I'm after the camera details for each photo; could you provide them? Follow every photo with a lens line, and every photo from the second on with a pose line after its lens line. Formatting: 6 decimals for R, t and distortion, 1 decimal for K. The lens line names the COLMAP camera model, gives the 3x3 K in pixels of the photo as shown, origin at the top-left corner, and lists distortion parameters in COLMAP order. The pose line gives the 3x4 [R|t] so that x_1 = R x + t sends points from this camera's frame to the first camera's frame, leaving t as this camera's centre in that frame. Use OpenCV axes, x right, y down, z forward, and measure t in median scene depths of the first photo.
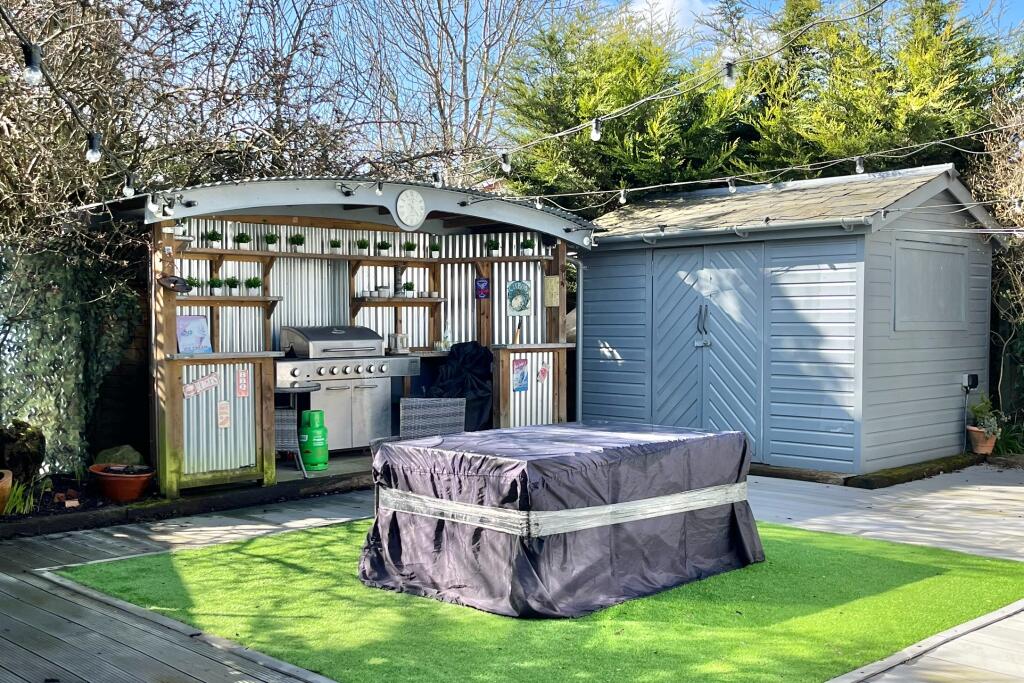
lens RADIAL K [[1103.8, 0, 514.6], [0, 1103.8, 336.0], [0, 0, 1]] dist [0.095901, 0.000000]
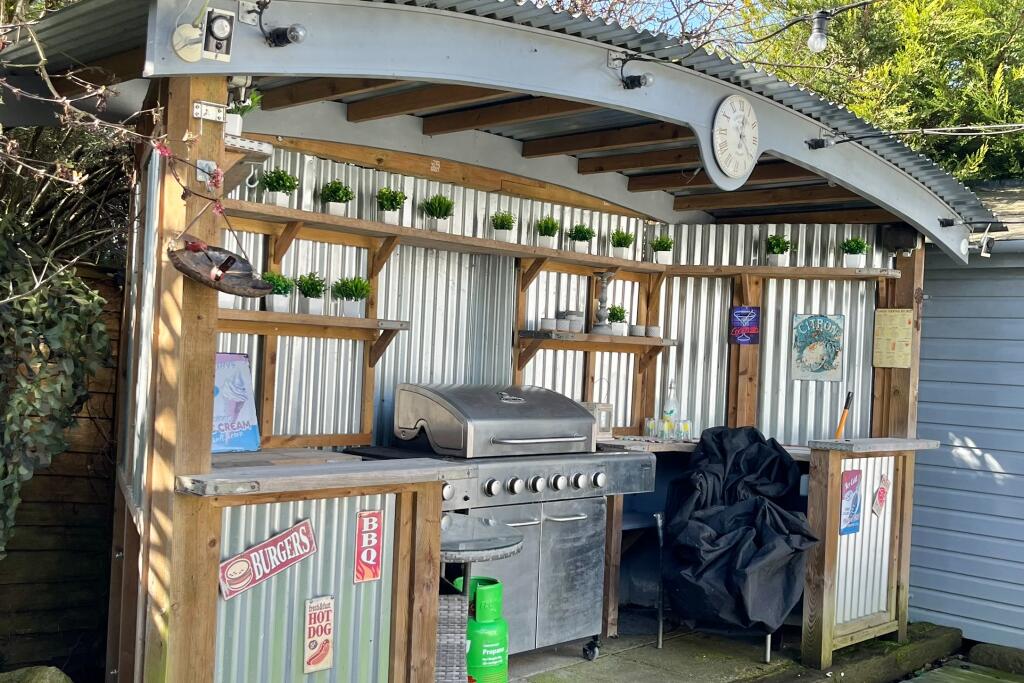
lens RADIAL K [[1103.8, 0, 509.8], [0, 1103.8, 347.6], [0, 0, 1]] dist [0.095901, 0.000000]
pose [[0.997994, 0.053991, 0.033057, -0.180033], [-0.053288, 0.998341, -0.021815, -0.016260], [-0.034180, 0.020009, 0.999215, 0.523011]]
